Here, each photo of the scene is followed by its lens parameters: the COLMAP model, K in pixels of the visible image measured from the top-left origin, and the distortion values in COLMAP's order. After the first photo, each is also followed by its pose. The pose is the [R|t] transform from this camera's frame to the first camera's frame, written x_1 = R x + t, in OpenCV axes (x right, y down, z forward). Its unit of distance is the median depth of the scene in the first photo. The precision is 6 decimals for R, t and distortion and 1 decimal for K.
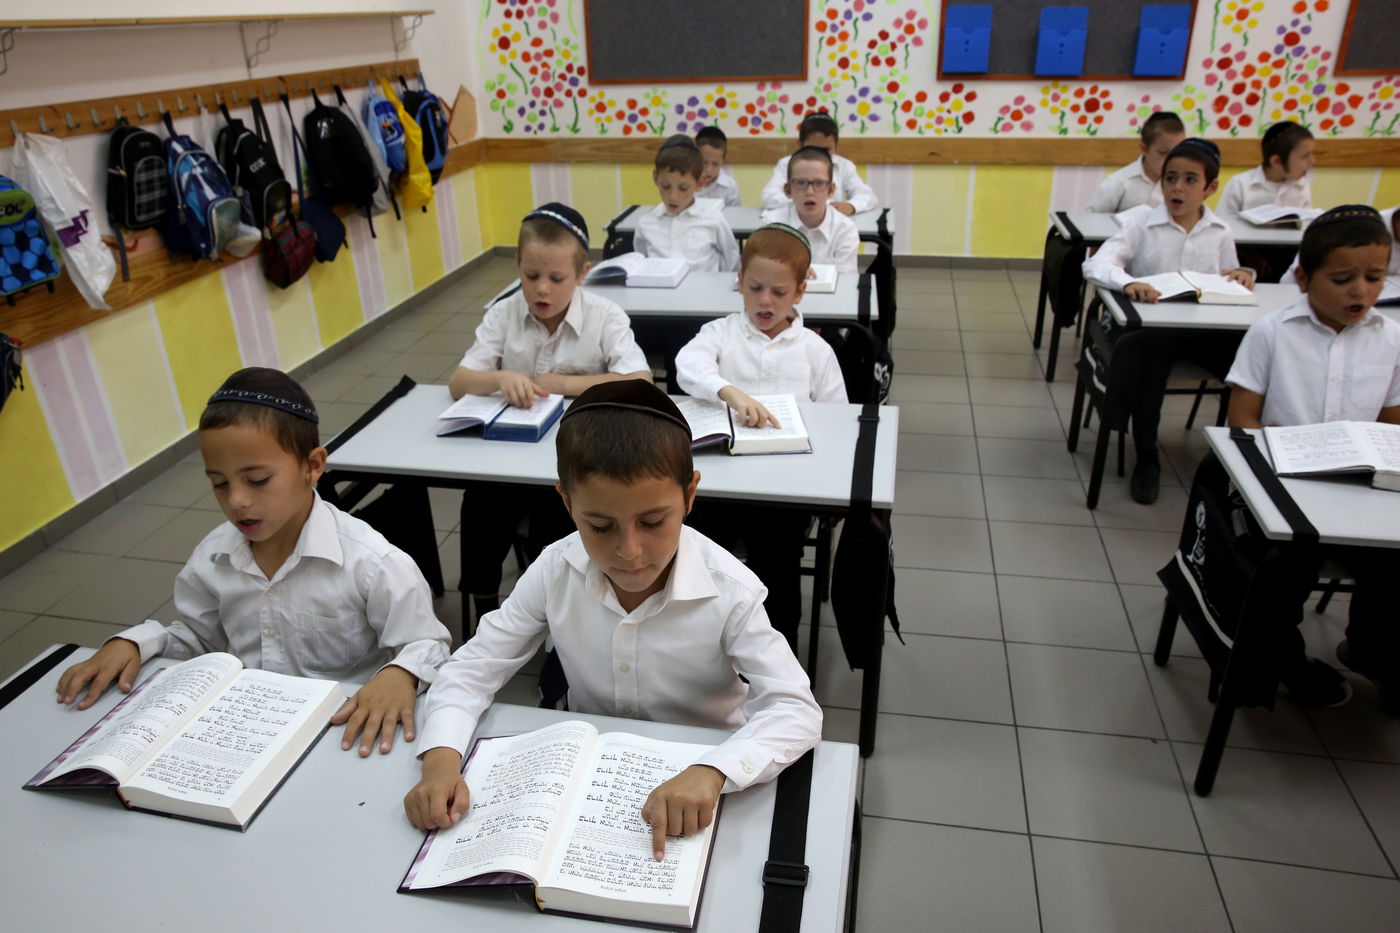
lens RADIAL K [[1037.7, 0, 700.0], [0, 1037.7, 466.5], [0, 0, 1]] dist [-0.113182, 0.100266]
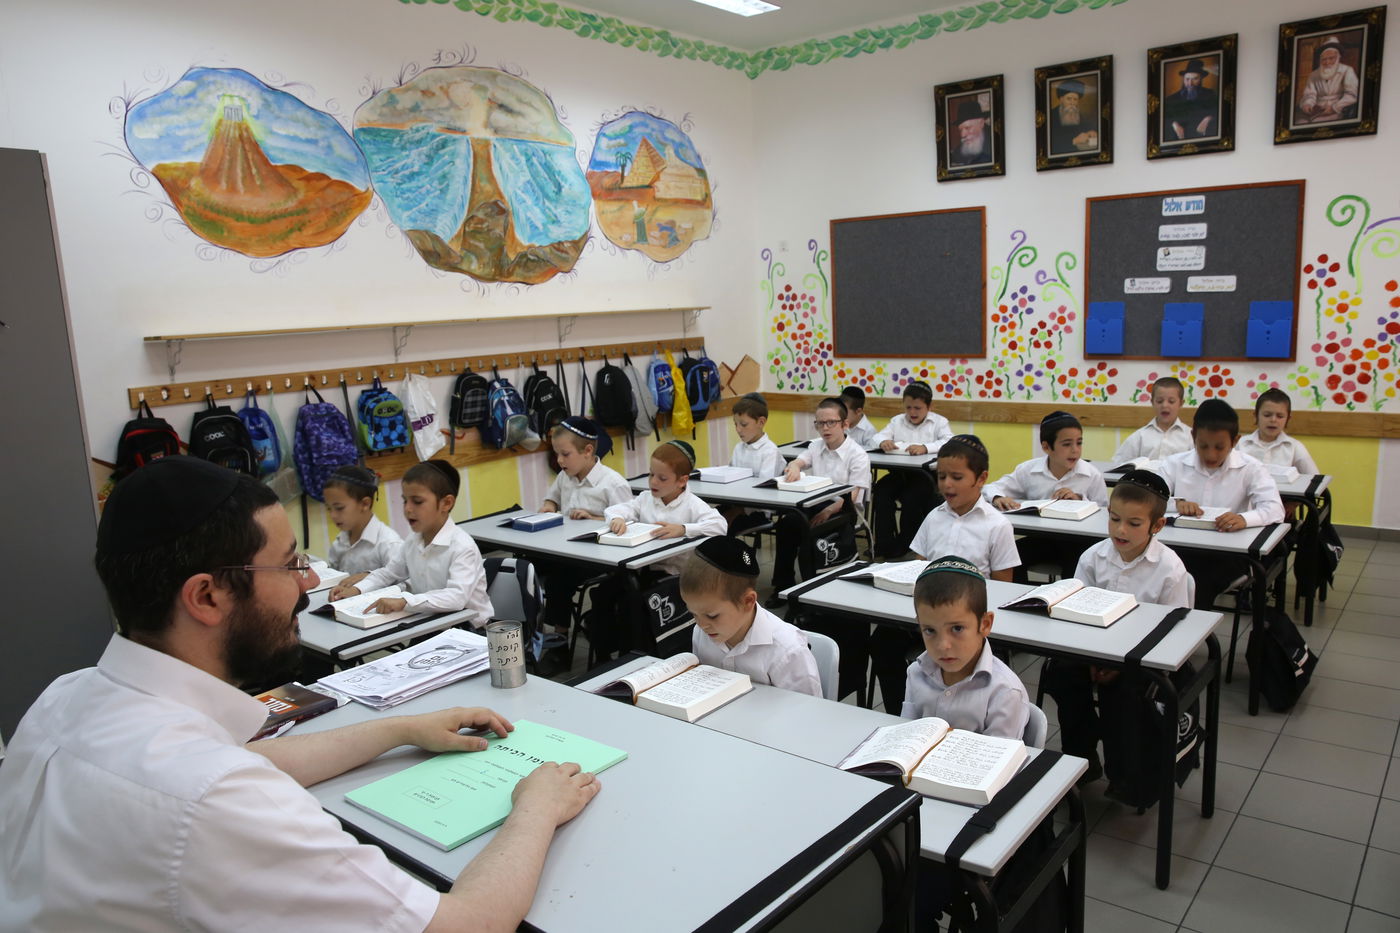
lens RADIAL K [[1037.7, 0, 700.0], [0, 1037.7, 466.5], [0, 0, 1]] dist [-0.113182, 0.100266]
pose [[0.890919, 0.065575, -0.449402, 0.390423], [-0.173738, 0.963464, -0.203843, 0.080676], [0.419616, 0.259686, 0.869762, -0.243712]]
